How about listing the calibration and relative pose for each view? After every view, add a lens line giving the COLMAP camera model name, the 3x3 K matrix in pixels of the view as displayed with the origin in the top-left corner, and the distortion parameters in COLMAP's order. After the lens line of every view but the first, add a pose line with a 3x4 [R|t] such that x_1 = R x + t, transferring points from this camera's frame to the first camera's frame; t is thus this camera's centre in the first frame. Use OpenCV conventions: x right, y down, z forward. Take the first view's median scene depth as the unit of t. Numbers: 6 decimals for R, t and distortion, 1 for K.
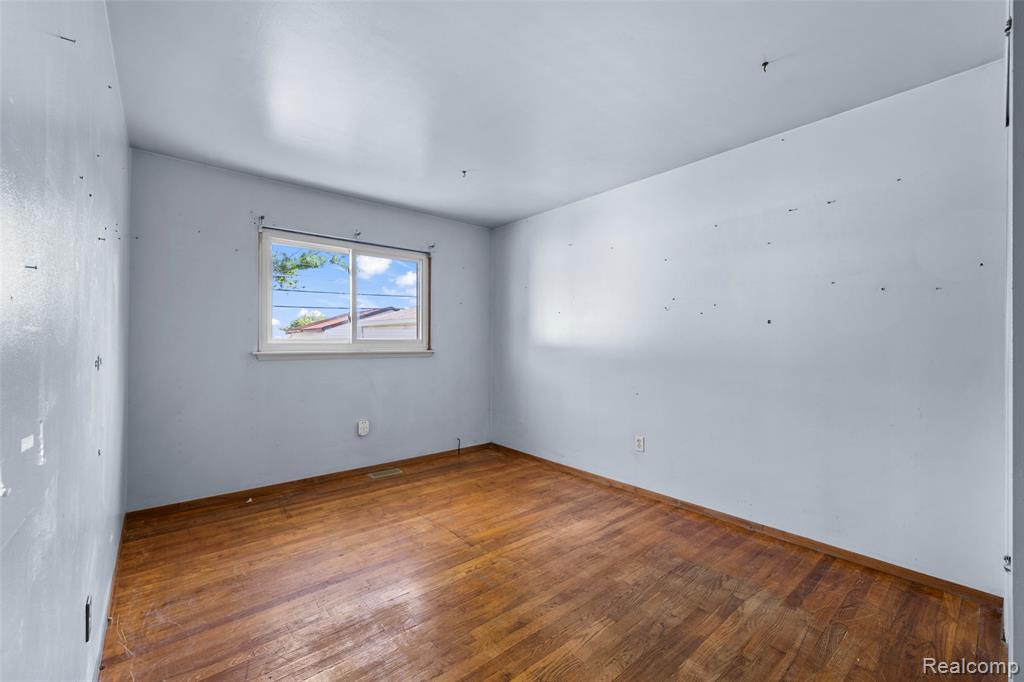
lens RADIAL K [[417.3, 0, 511.1], [0, 417.3, 333.8], [0, 0, 1]] dist [0.000430, 0.000267]
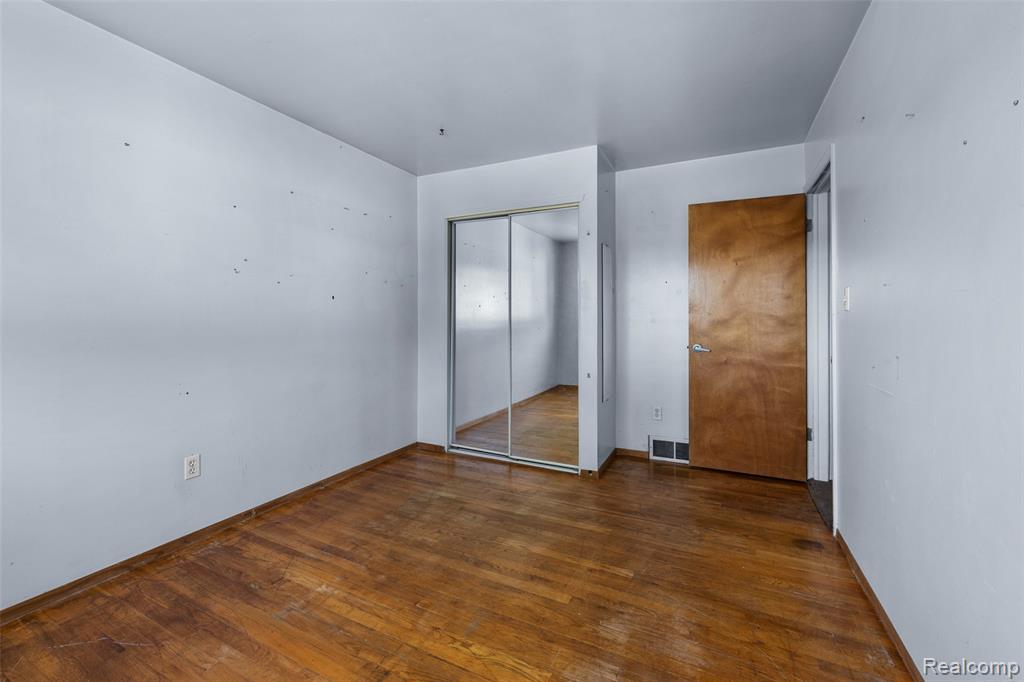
lens RADIAL K [[425.1, 0, 513.0], [0, 425.1, 317.9], [0, 0, 1]] dist [0.002650, 0.000274]
pose [[-0.403182, -0.002746, 0.915116, -0.713045], [-0.024681, 0.999664, -0.007875, 0.026734], [-0.914787, -0.025761, -0.403115, 1.123672]]
